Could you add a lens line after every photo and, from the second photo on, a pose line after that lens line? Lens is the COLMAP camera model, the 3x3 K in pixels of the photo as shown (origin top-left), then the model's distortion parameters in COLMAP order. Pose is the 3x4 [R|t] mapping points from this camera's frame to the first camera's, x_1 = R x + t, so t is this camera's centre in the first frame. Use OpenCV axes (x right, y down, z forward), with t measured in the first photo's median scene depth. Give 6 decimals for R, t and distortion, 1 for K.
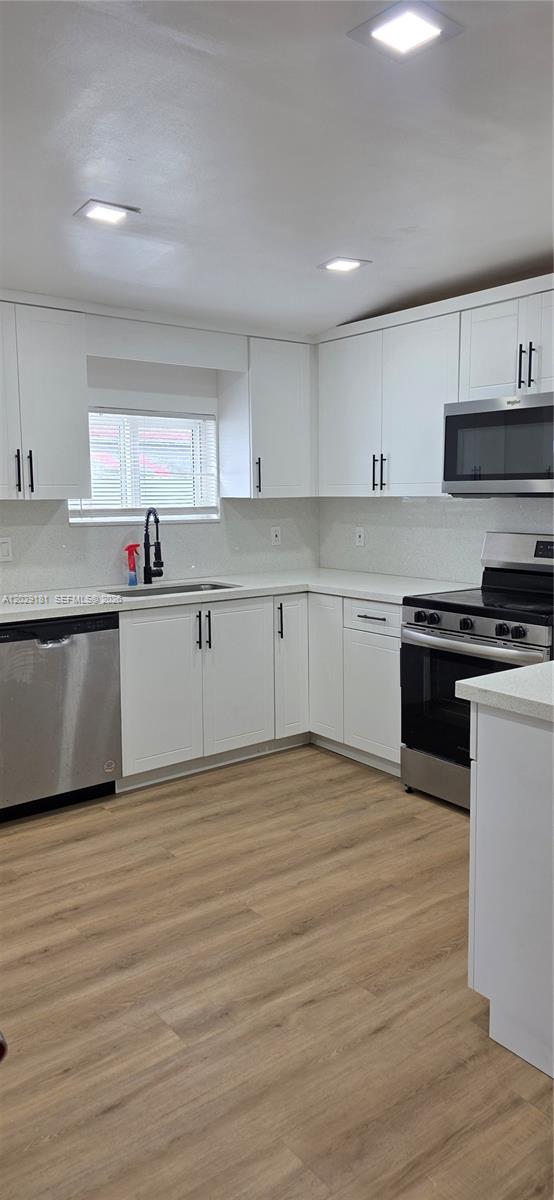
lens RADIAL K [[809.2, 0, 281.4], [0, 809.2, 573.8], [0, 0, 1]] dist [0.061471, -0.009554]
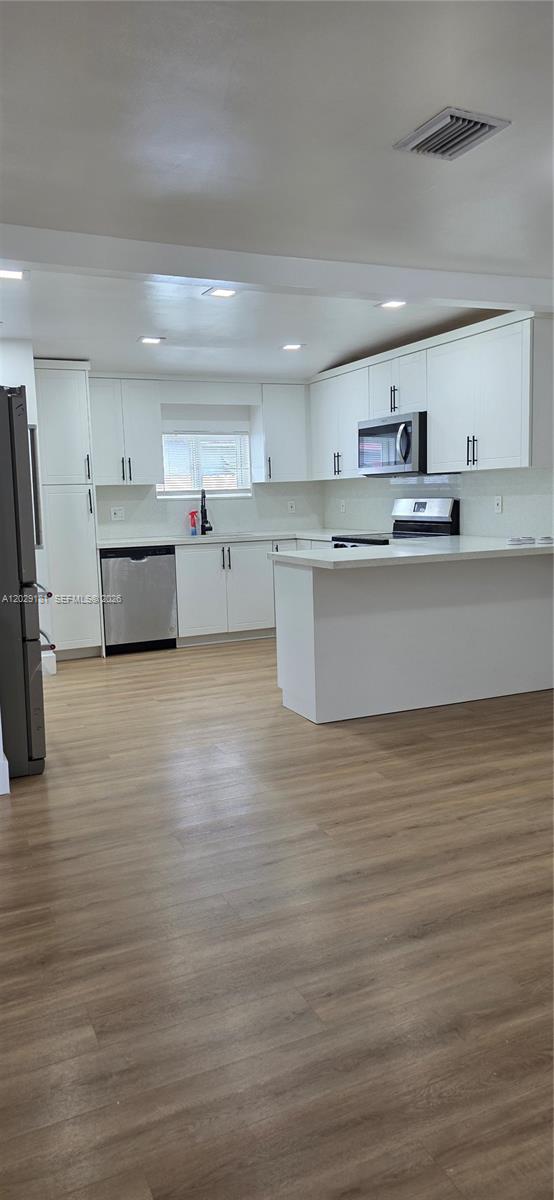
lens RADIAL K [[809.2, 0, 268.6], [0, 809.2, 591.7], [0, 0, 1]] dist [0.061471, -0.009554]
pose [[0.969995, 0.006805, -0.243030, 0.405737], [-0.001340, 0.999743, 0.022645, 0.099455], [0.243121, -0.021639, 0.969754, -0.647466]]
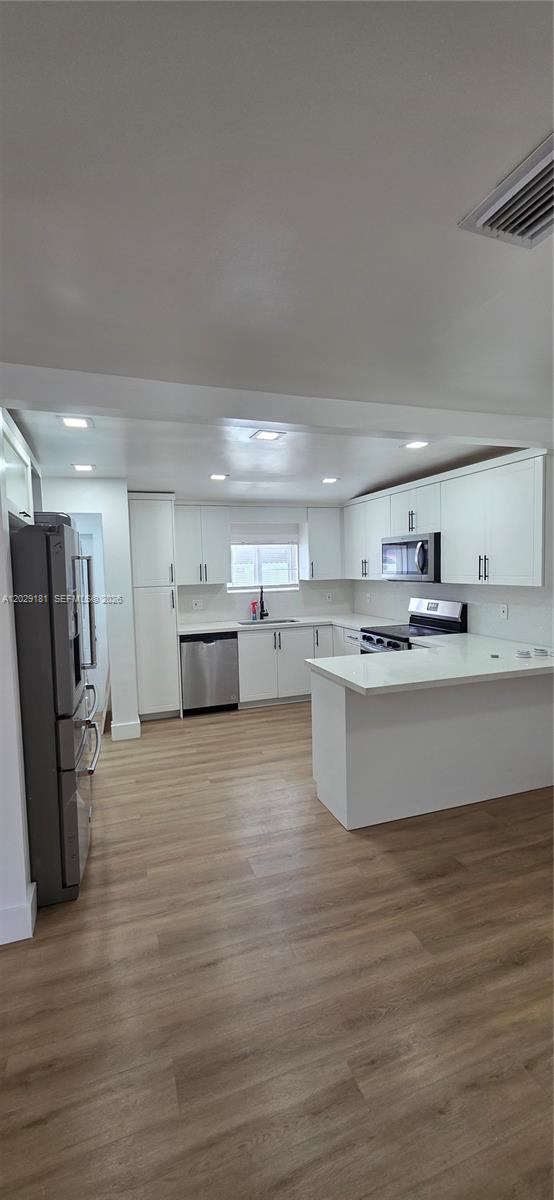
lens RADIAL K [[481.1, 0, 279.6], [0, 481.1, 600.0], [0, 0, 1]] dist [0.003028, 0.000497]
pose [[0.947311, 0.004373, -0.320285, 0.329774], [-0.011561, 0.999722, -0.020547, -0.016016], [0.320107, 0.023168, 0.947098, -0.260474]]
